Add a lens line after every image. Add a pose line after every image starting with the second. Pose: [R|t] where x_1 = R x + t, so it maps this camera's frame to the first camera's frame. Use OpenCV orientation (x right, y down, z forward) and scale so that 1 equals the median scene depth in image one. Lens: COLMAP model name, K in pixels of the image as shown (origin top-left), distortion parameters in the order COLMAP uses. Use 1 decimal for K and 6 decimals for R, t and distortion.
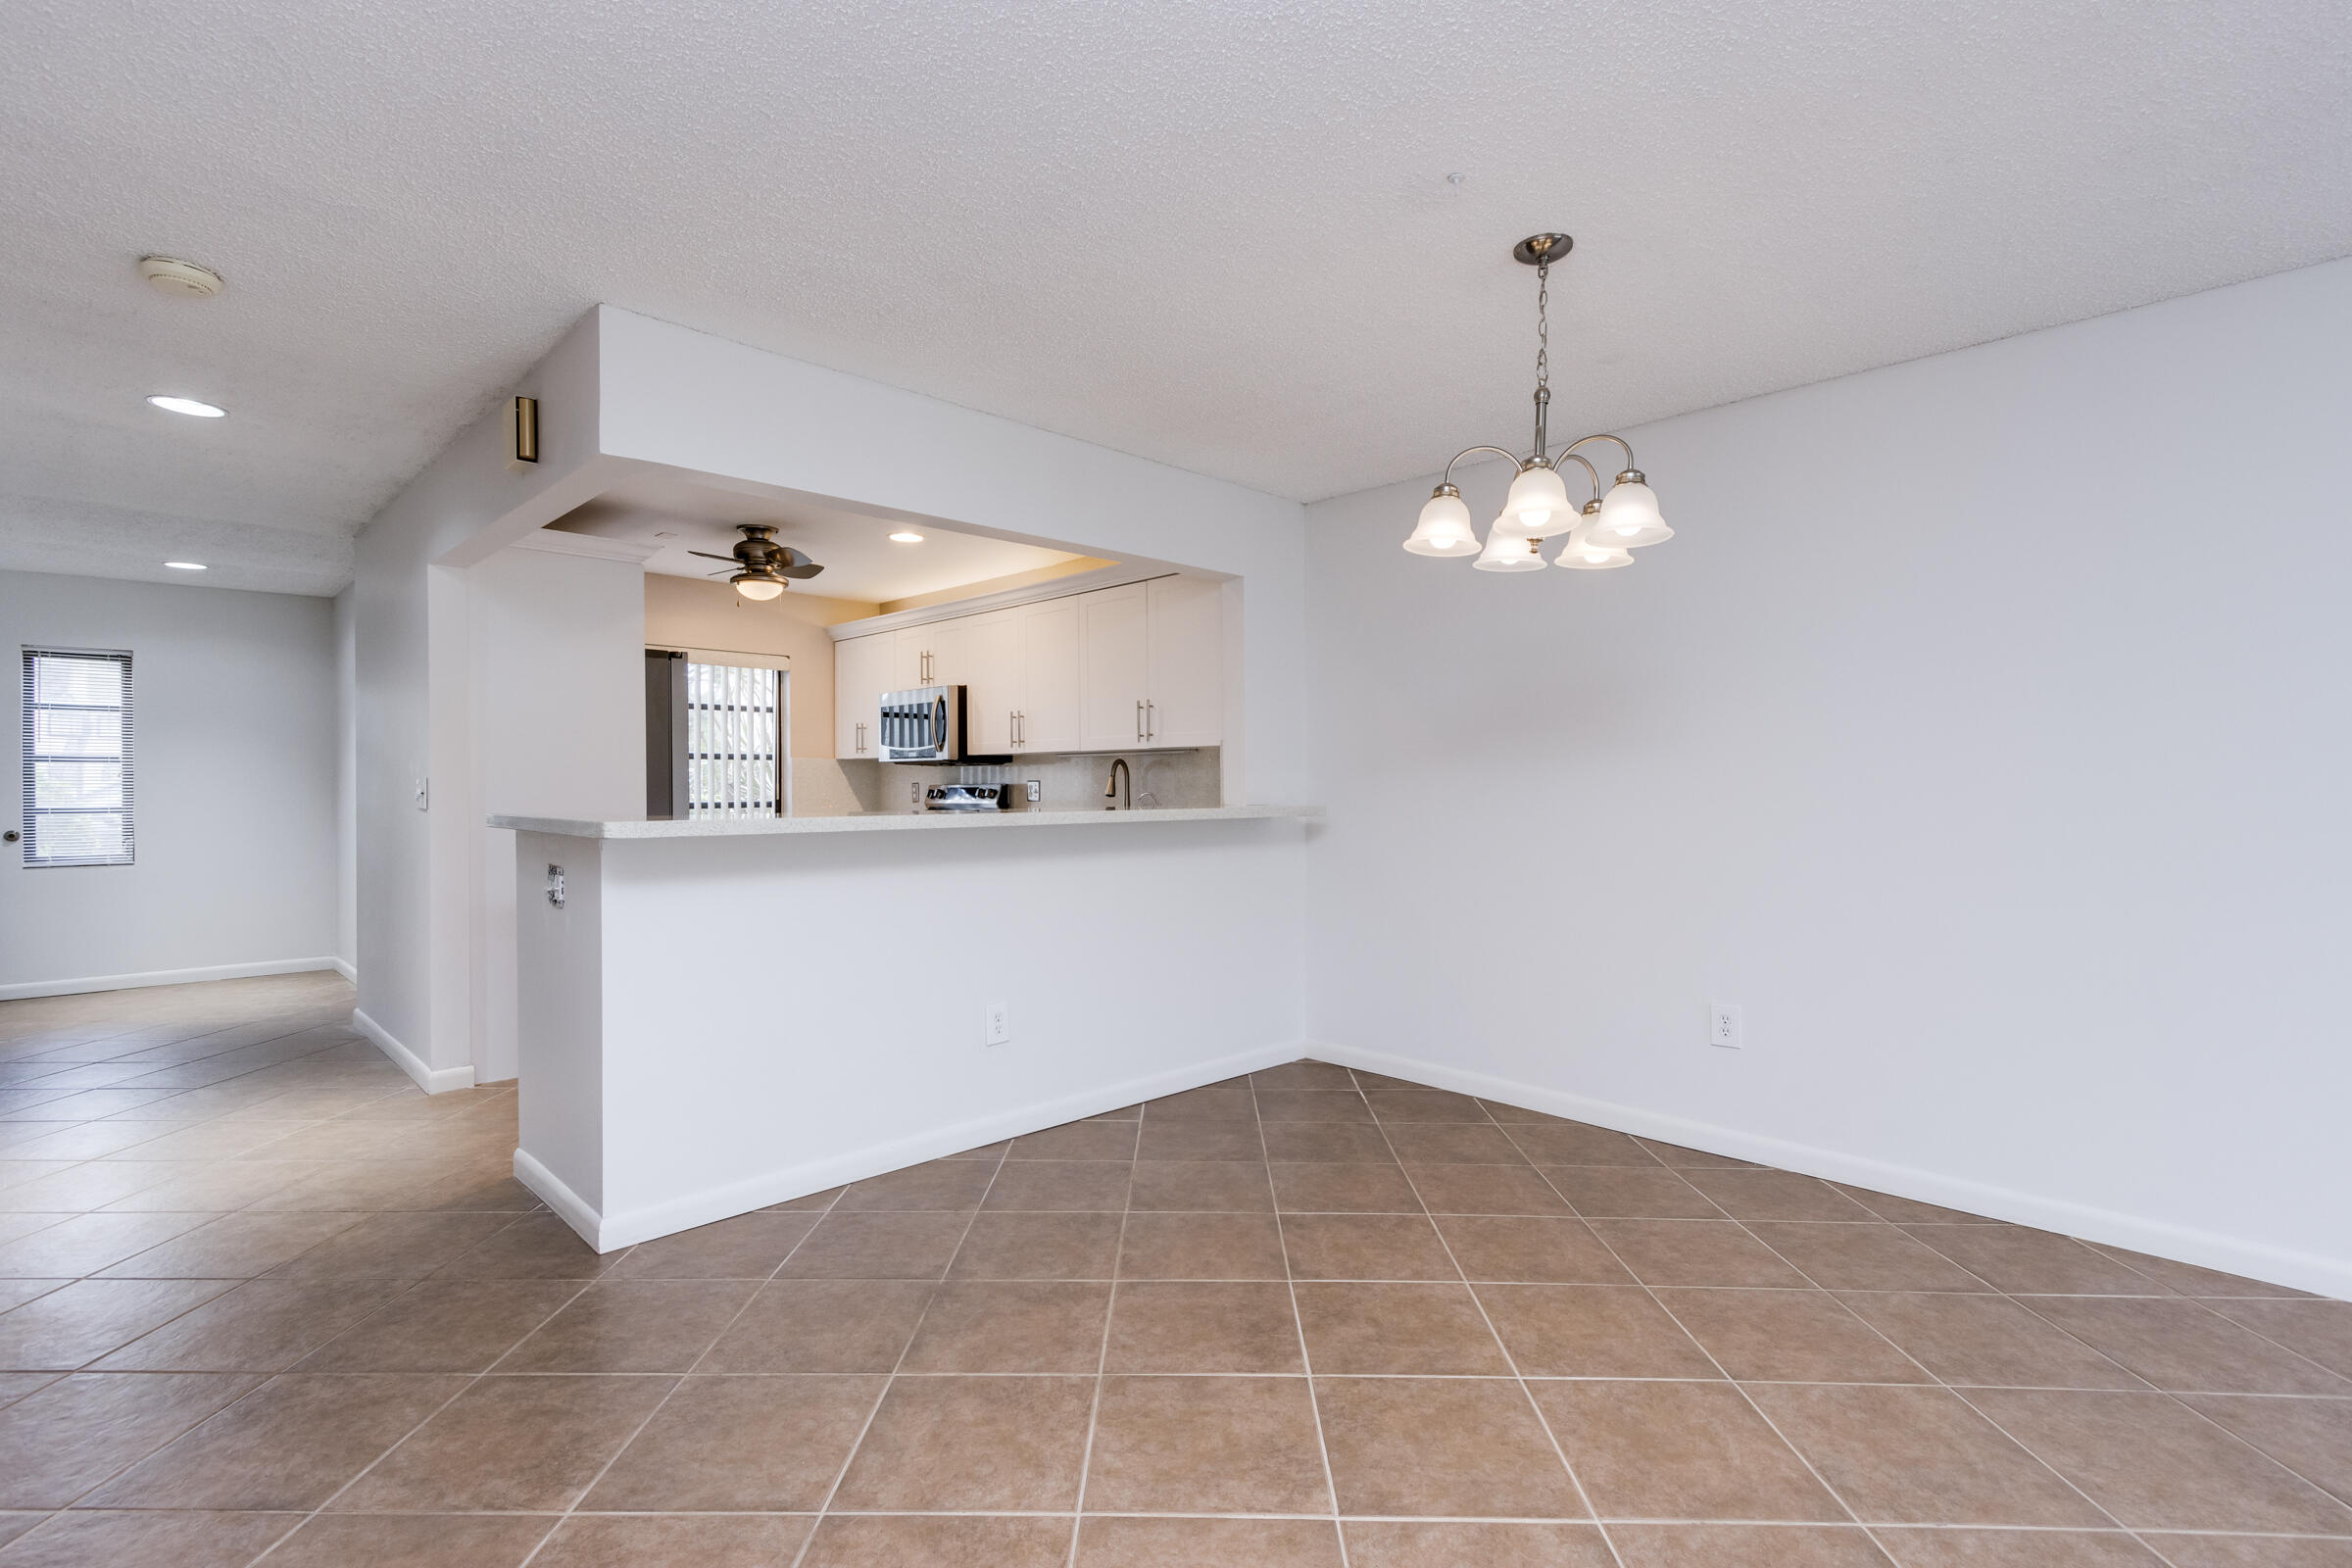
lens RADIAL K [[1088.7, 0, 1173.1], [0, 1088.7, 788.8], [0, 0, 1]] dist [0.003958, -0.000660]
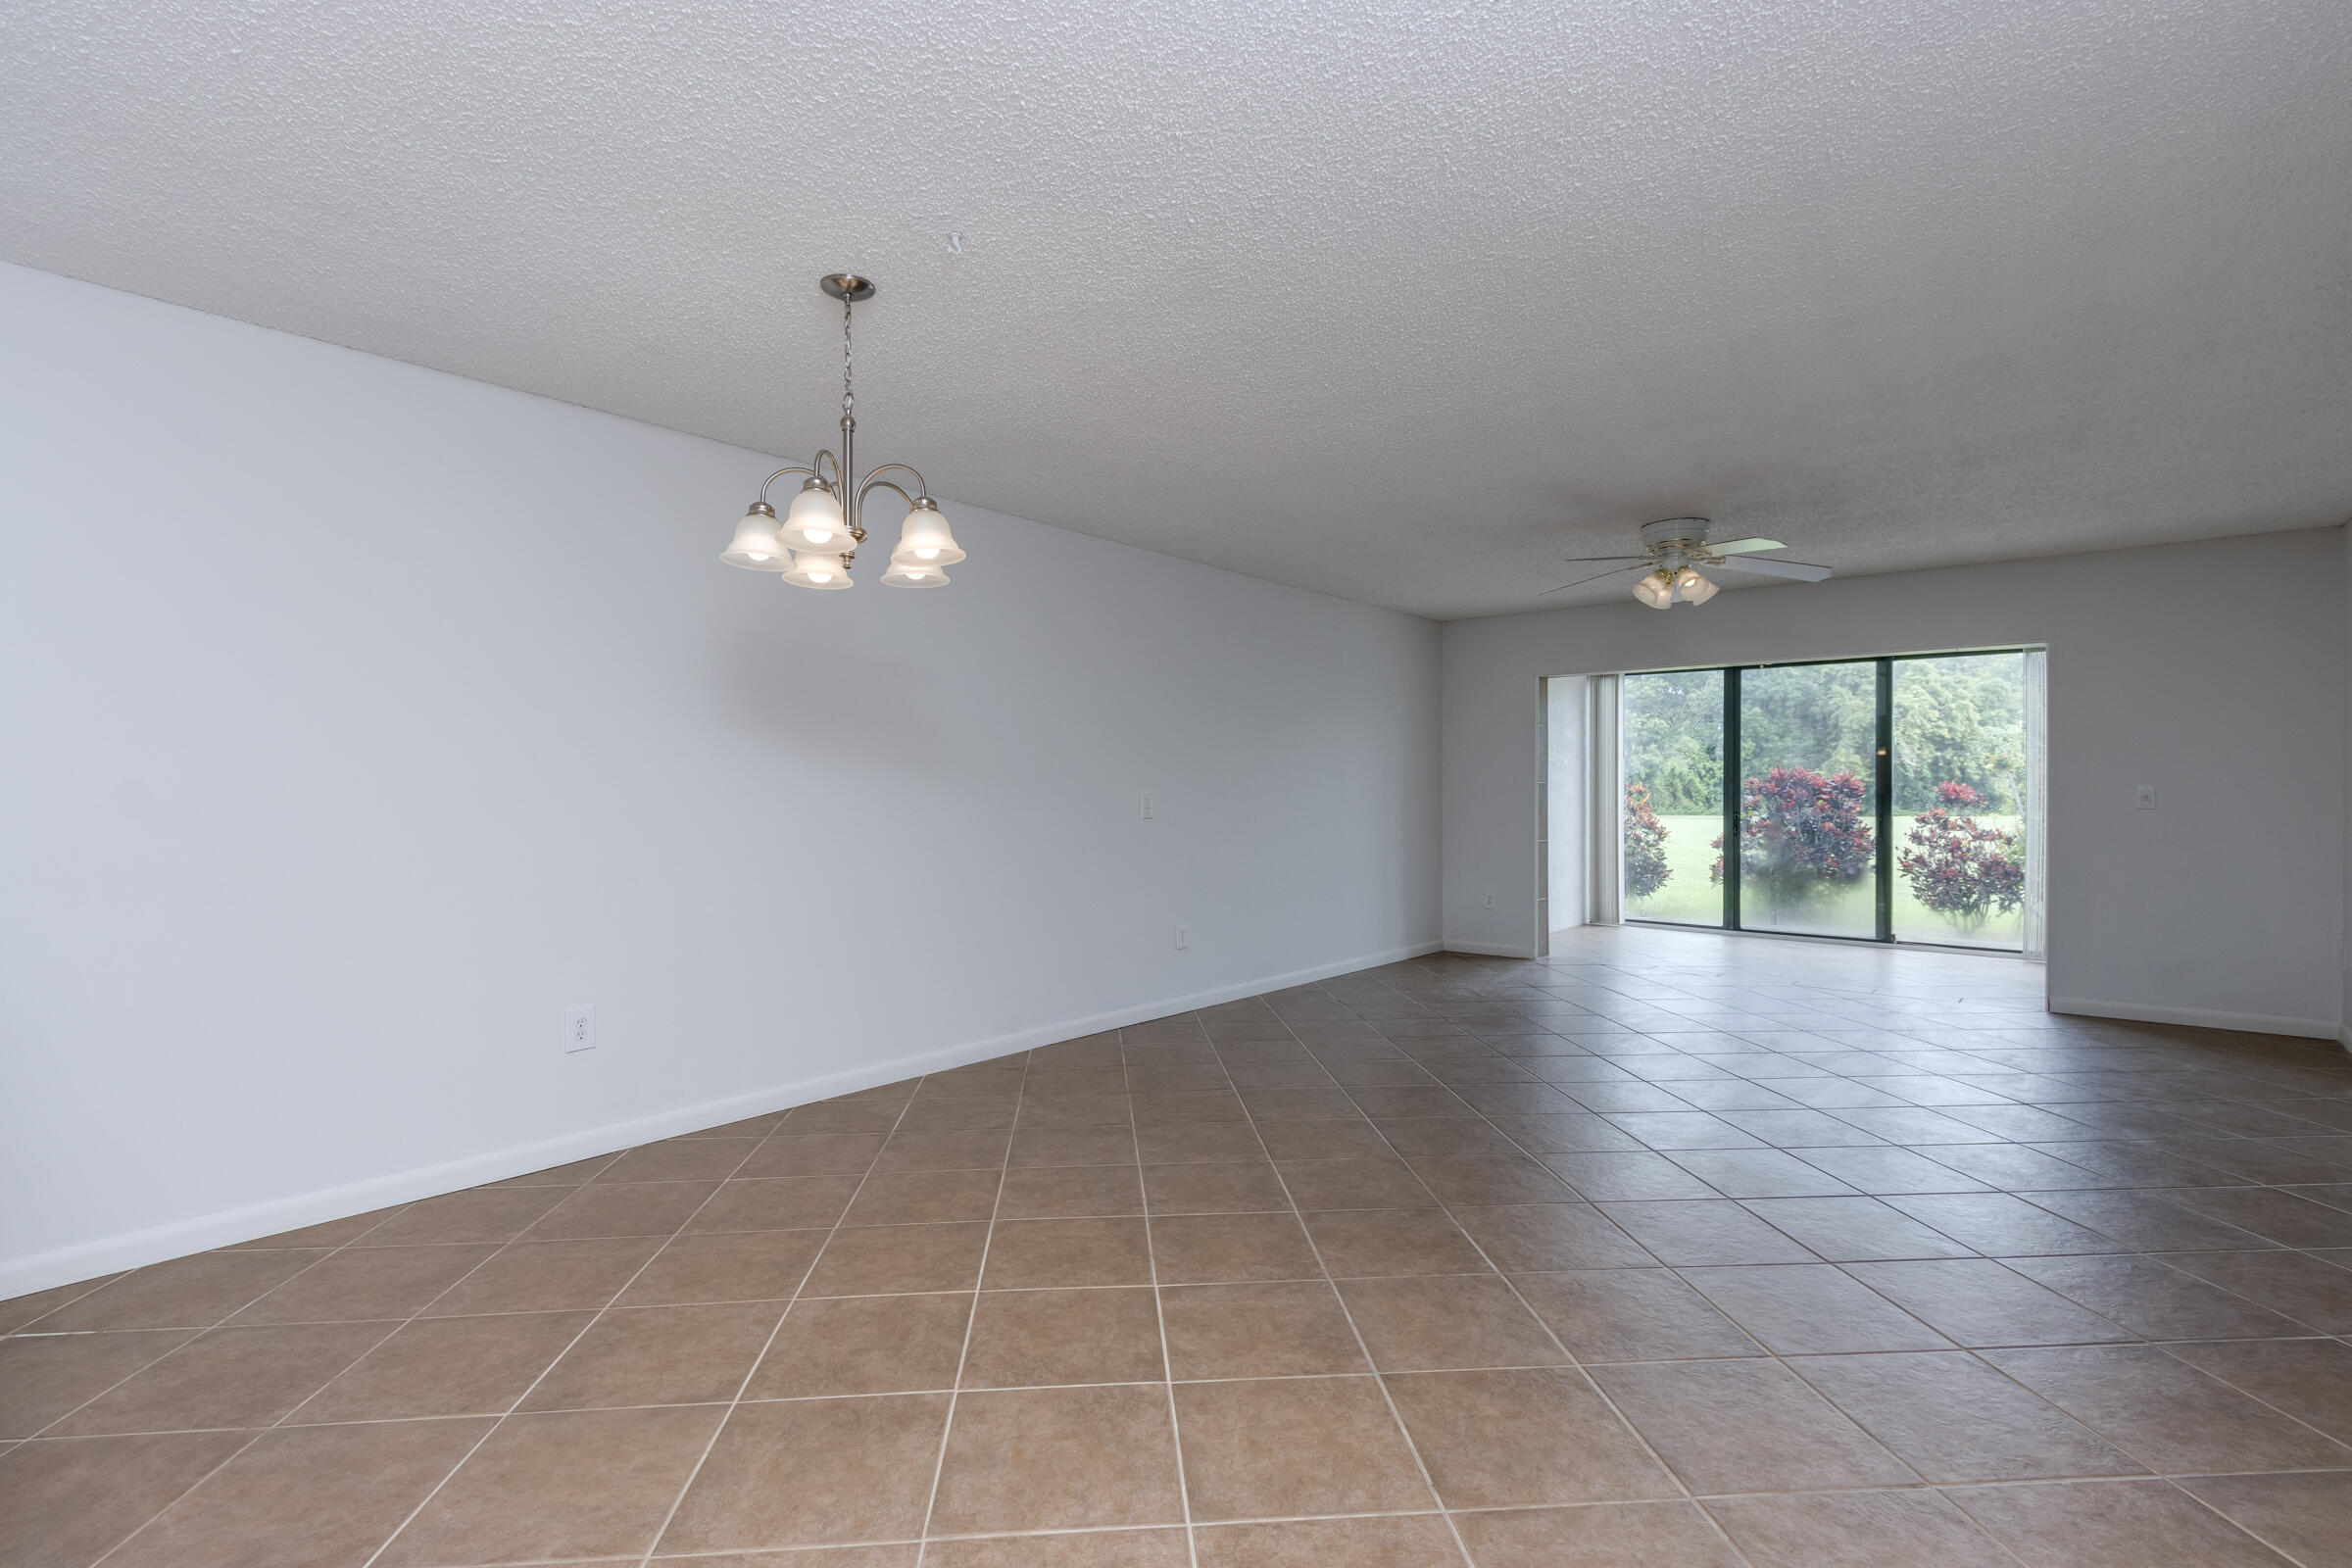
lens RADIAL K [[1088.7, 0, 1173.1], [0, 1088.7, 788.8], [0, 0, 1]] dist [0.003958, -0.000660]
pose [[-0.103736, -0.000627, 0.994605, -0.722260], [0.003561, 0.999993, 0.001002, -0.001900], [-0.994598, 0.003646, -0.103733, 0.753358]]
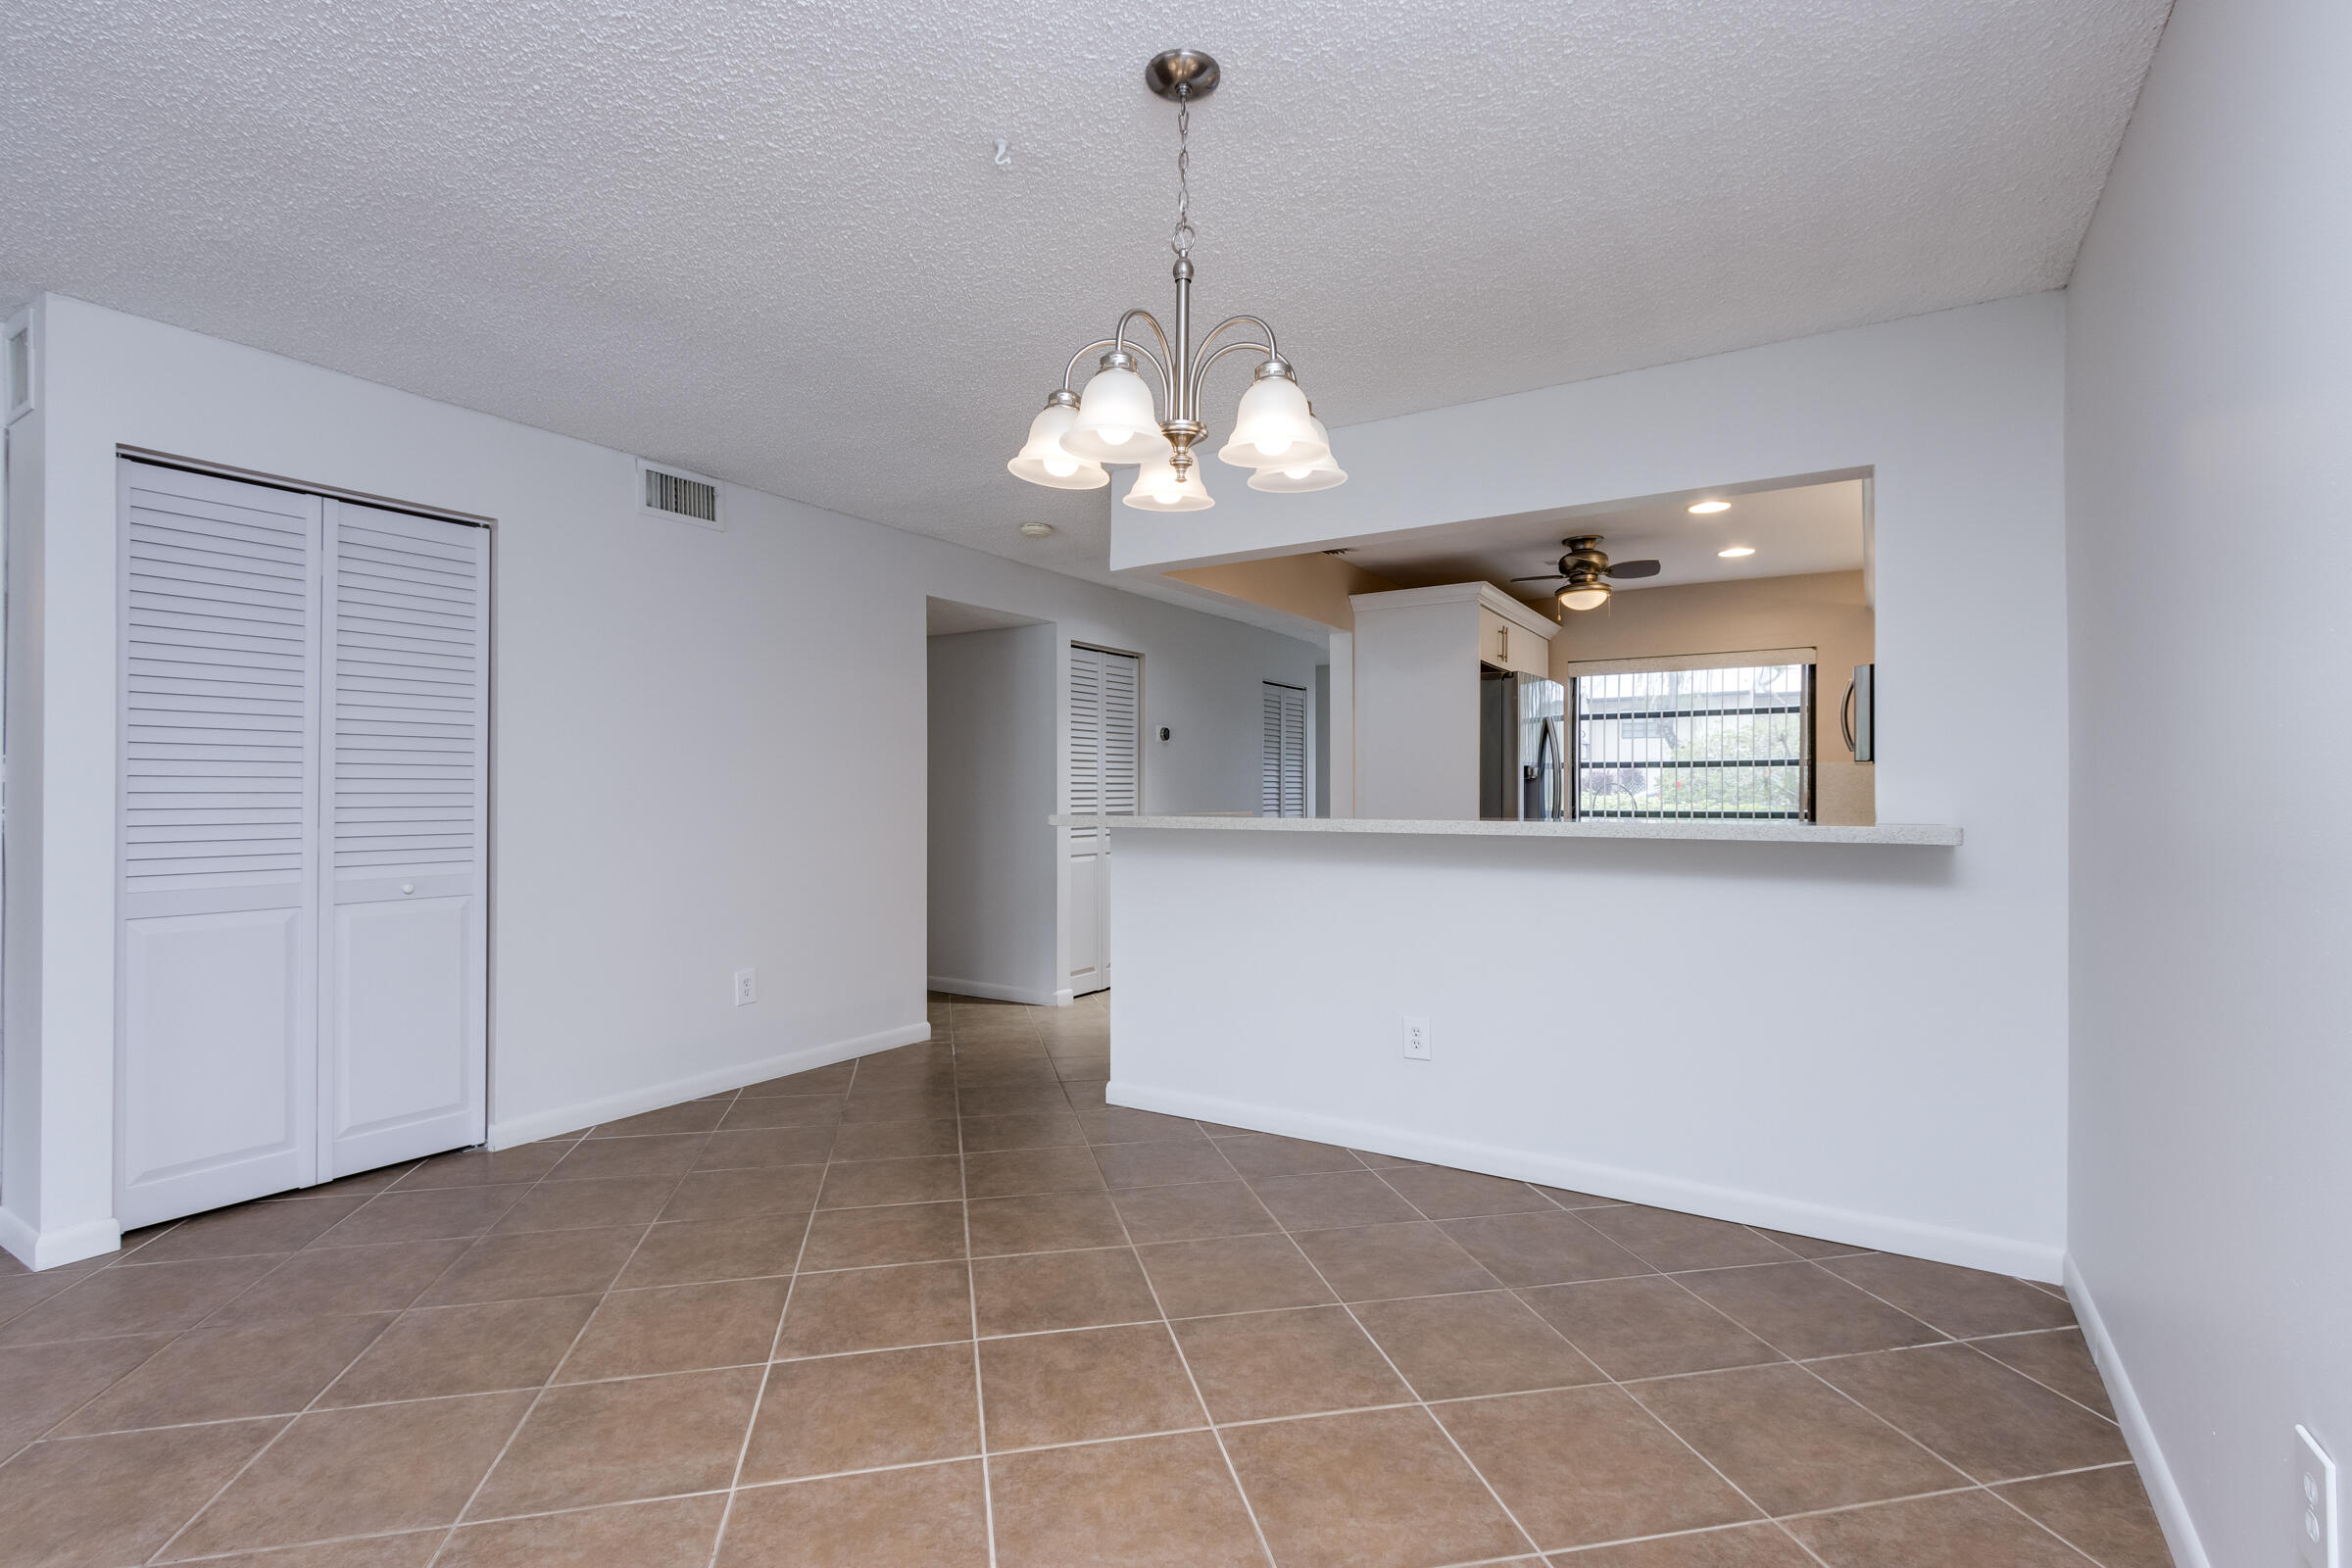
lens RADIAL K [[1088.7, 0, 1173.1], [0, 1088.7, 788.8], [0, 0, 1]] dist [0.003958, -0.000660]
pose [[0.239689, -0.001869, -0.970848, 1.012200], [-0.005932, 0.999977, -0.003389, -0.002461], [0.970831, 0.006572, 0.239673, 0.772141]]
